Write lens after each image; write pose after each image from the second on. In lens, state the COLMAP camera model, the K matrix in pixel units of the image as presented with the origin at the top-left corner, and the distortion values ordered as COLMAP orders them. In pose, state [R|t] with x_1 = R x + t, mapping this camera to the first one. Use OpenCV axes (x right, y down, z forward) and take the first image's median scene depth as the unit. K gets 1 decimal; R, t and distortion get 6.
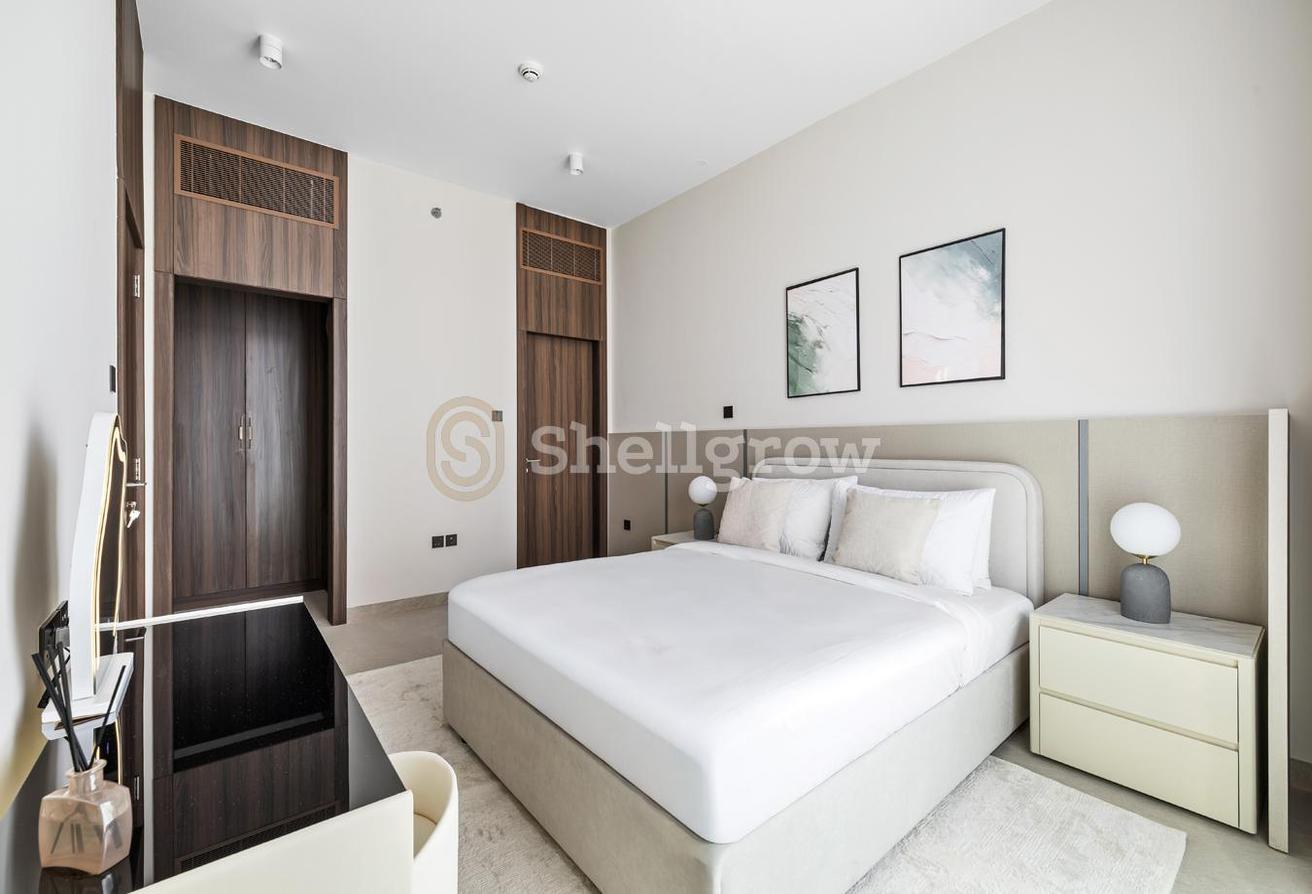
lens RADIAL K [[551.3, 0, 643.0], [0, 551.3, 450.2], [0, 0, 1]] dist [0.000173, 0.001266]
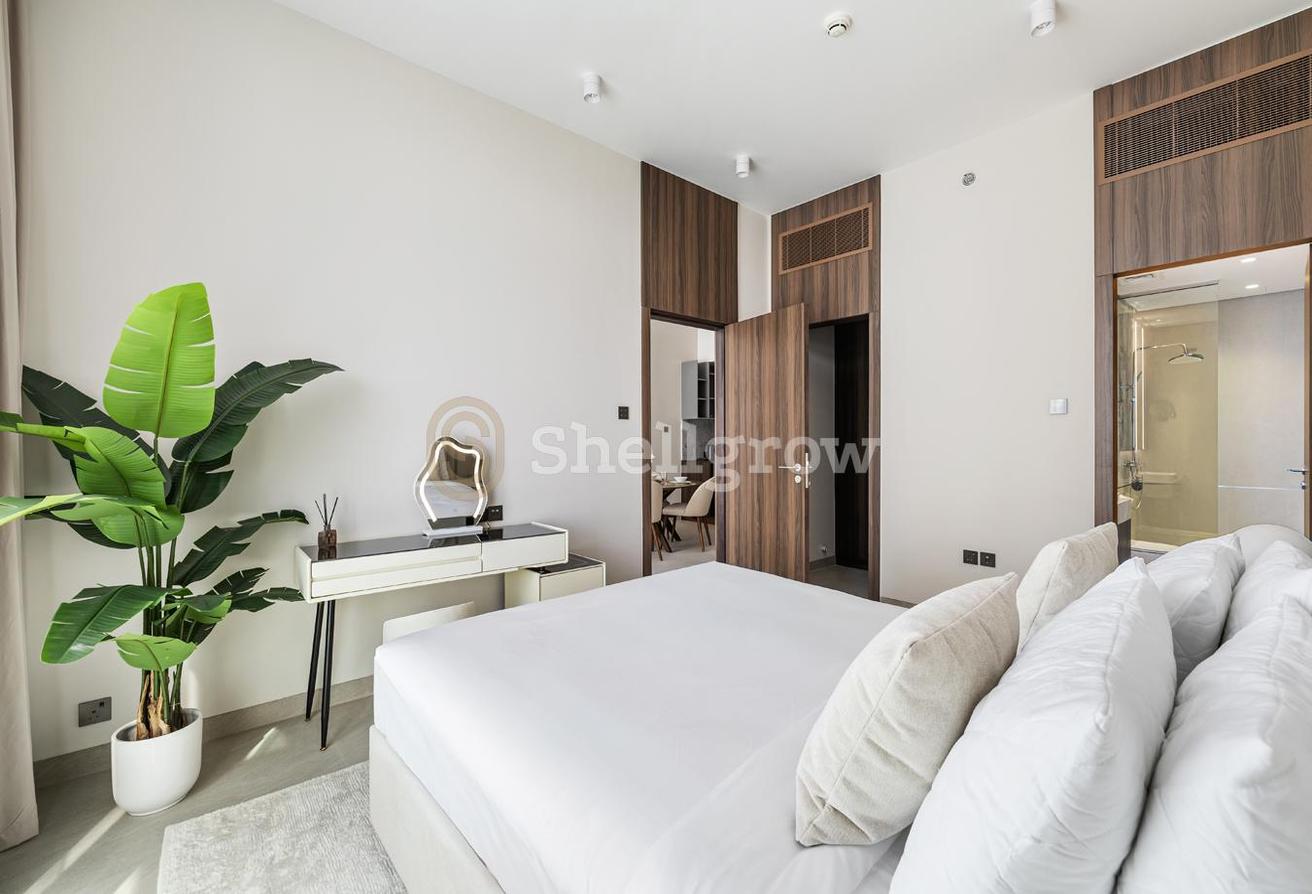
lens RADIAL K [[549.5, 0, 656.0], [0, 549.5, 447.0], [0, 0, 1]] dist [0.000593, -0.000051]
pose [[0.041265, 0.004549, -0.999138, 0.521548], [-0.010618, 0.999935, 0.004114, -0.005703], [0.999092, 0.010440, 0.041311, 0.522478]]
